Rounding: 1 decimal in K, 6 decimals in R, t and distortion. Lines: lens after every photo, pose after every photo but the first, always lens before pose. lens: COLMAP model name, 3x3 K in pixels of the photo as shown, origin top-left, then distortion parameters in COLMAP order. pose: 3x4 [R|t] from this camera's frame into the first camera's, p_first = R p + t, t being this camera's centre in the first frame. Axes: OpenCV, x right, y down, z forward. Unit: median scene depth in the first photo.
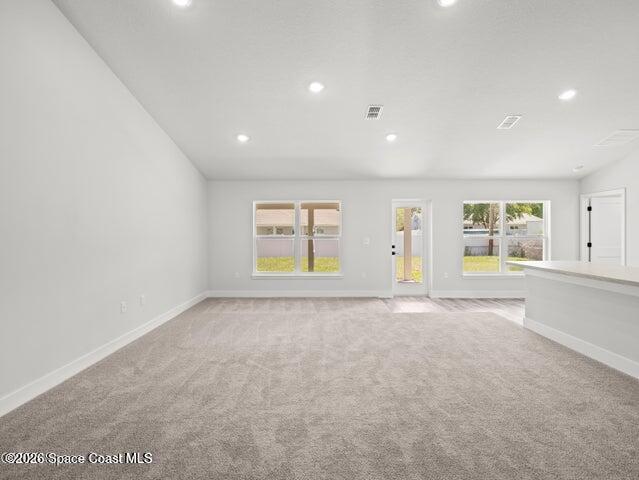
lens RADIAL K [[308.6, 0, 321.1], [0, 308.6, 236.0], [0, 0, 1]] dist [-0.004076, -0.002600]
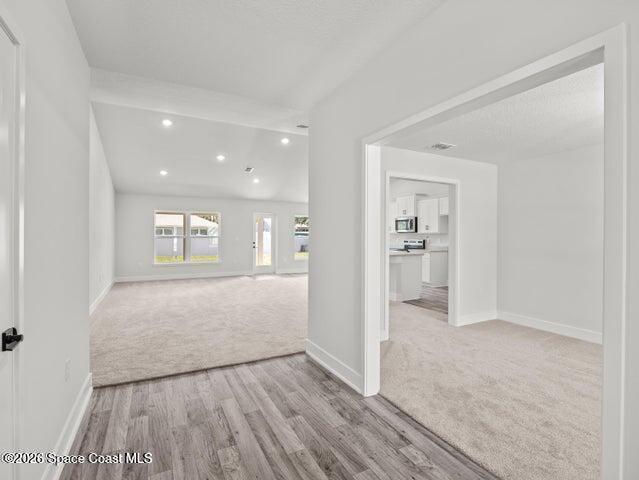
lens RADIAL K [[316.4, 0, 321.4], [0, 316.4, 241.9], [0, 0, 1]] dist [-0.001708, -0.000120]
pose [[0.882774, -0.002947, 0.469788, -0.228579], [-0.003781, 0.999903, 0.013377, 0.008244], [-0.469782, -0.013585, 0.882678, -0.610207]]
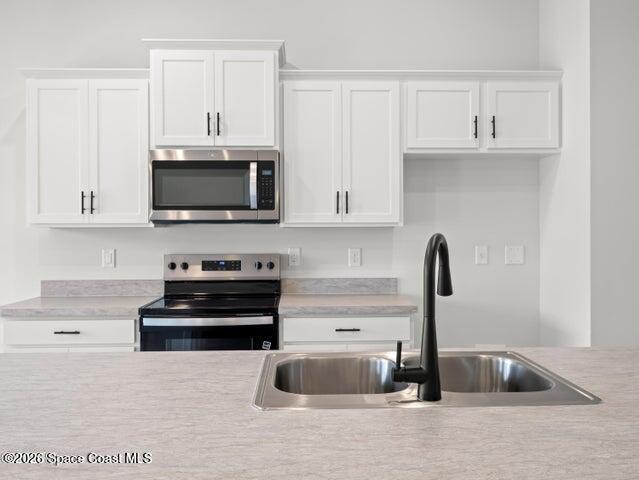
lens RADIAL K [[555.4, 0, 316.3], [0, 555.4, 233.9], [0, 0, 1]] dist [-0.015520, -0.005355]
pose [[-0.032298, -0.002032, 0.999476, 0.274180], [0.011855, 0.999927, 0.002416, -0.007716], [-0.999408, 0.011927, -0.032271, 0.432551]]
